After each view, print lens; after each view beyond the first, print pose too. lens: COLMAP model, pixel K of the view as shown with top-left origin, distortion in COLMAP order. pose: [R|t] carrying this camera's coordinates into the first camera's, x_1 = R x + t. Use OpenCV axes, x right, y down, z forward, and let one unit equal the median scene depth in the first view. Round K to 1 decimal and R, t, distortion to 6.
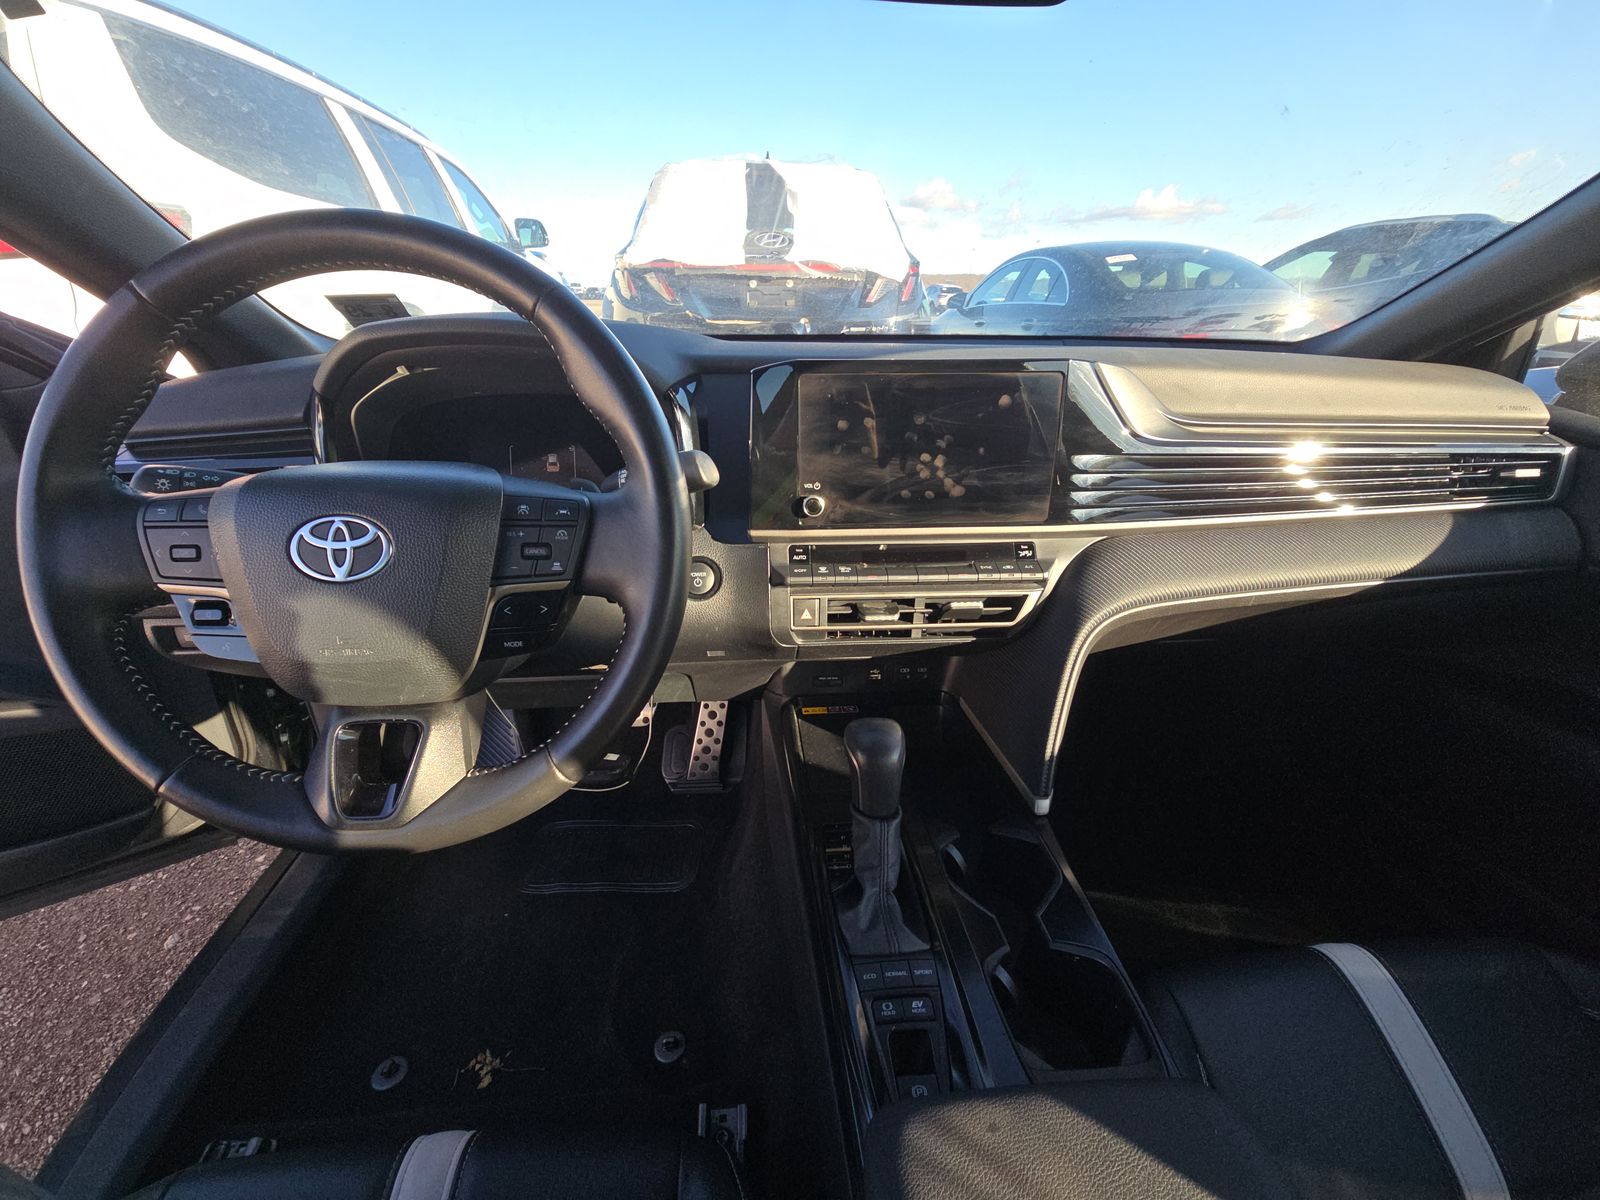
lens RADIAL K [[651.5, 0, 800.0], [0, 651.5, 596.2], [0, 0, 1]] dist [0.007010, -0.000017]
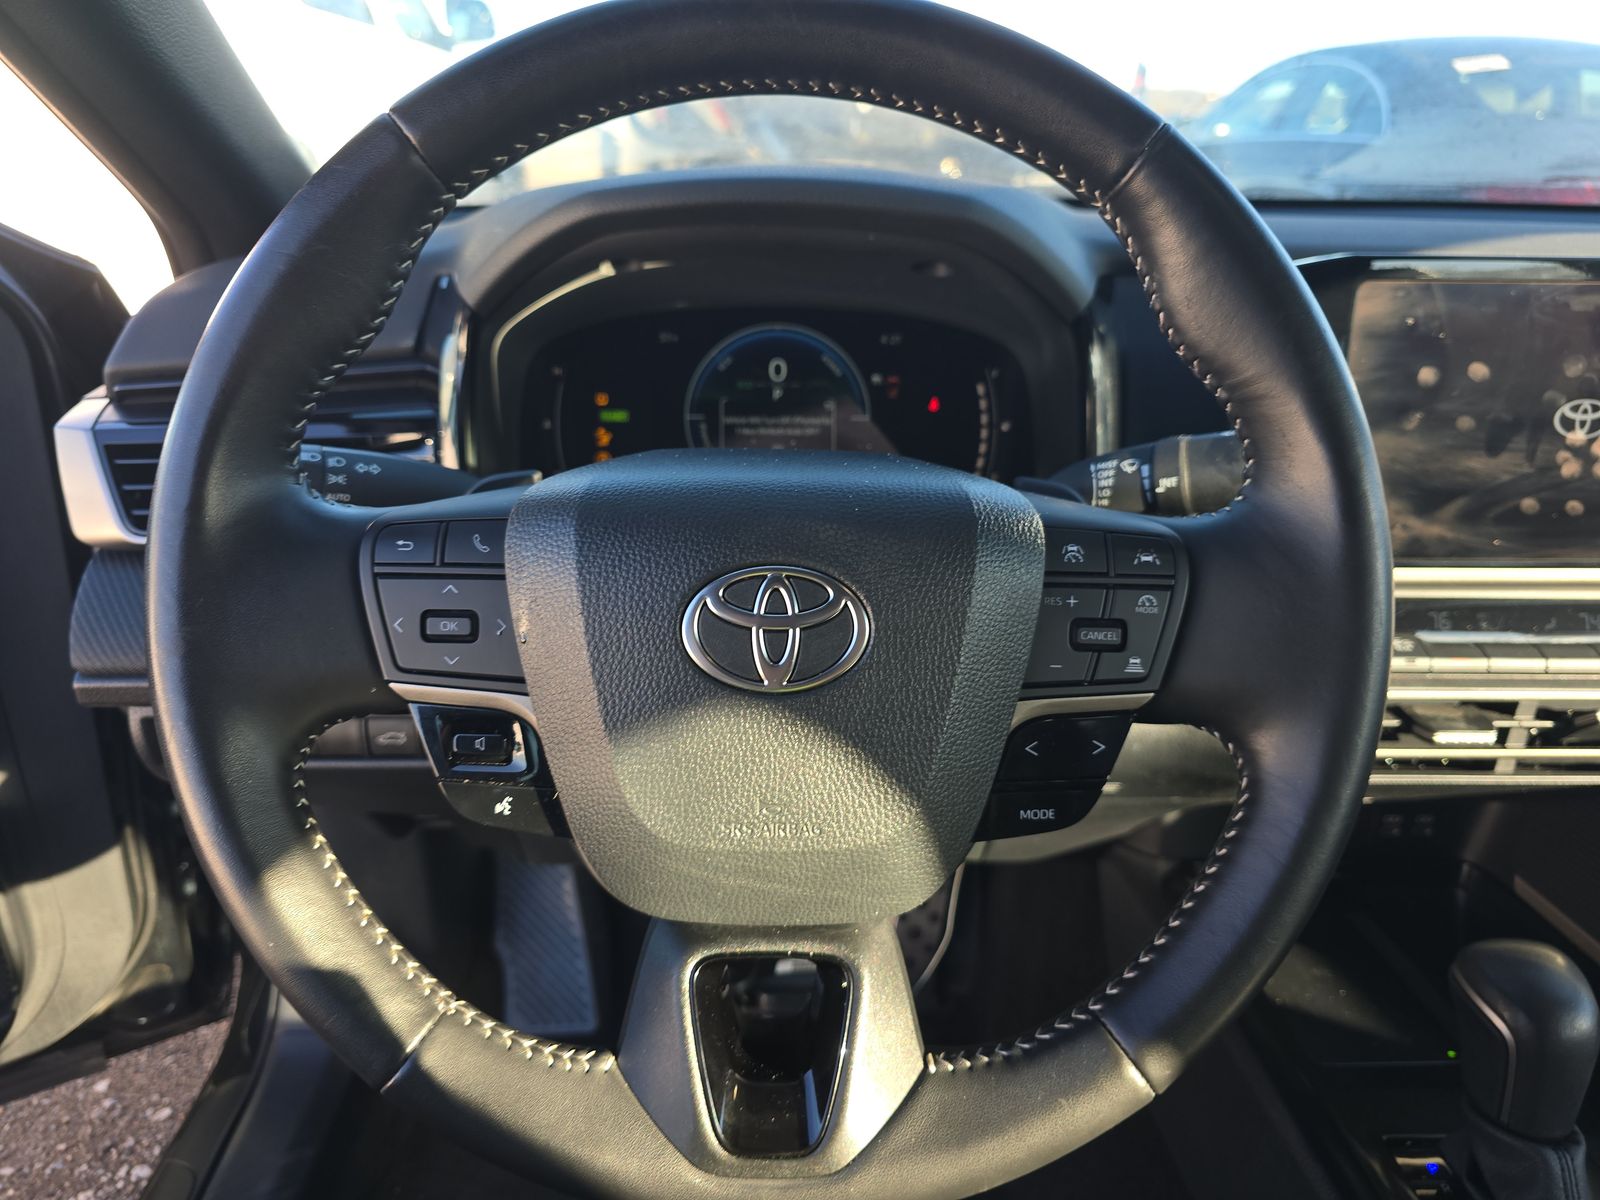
lens RADIAL K [[1094.4, 0, 802.7], [0, 1094.4, 596.0], [0, 0, 1]] dist [0.046801, -0.041784]
pose [[0.998862, 0.023199, -0.041661, -0.385937], [-0.024332, 0.999342, -0.026899, -0.045512], [0.041009, 0.027882, 0.998770, 0.081463]]
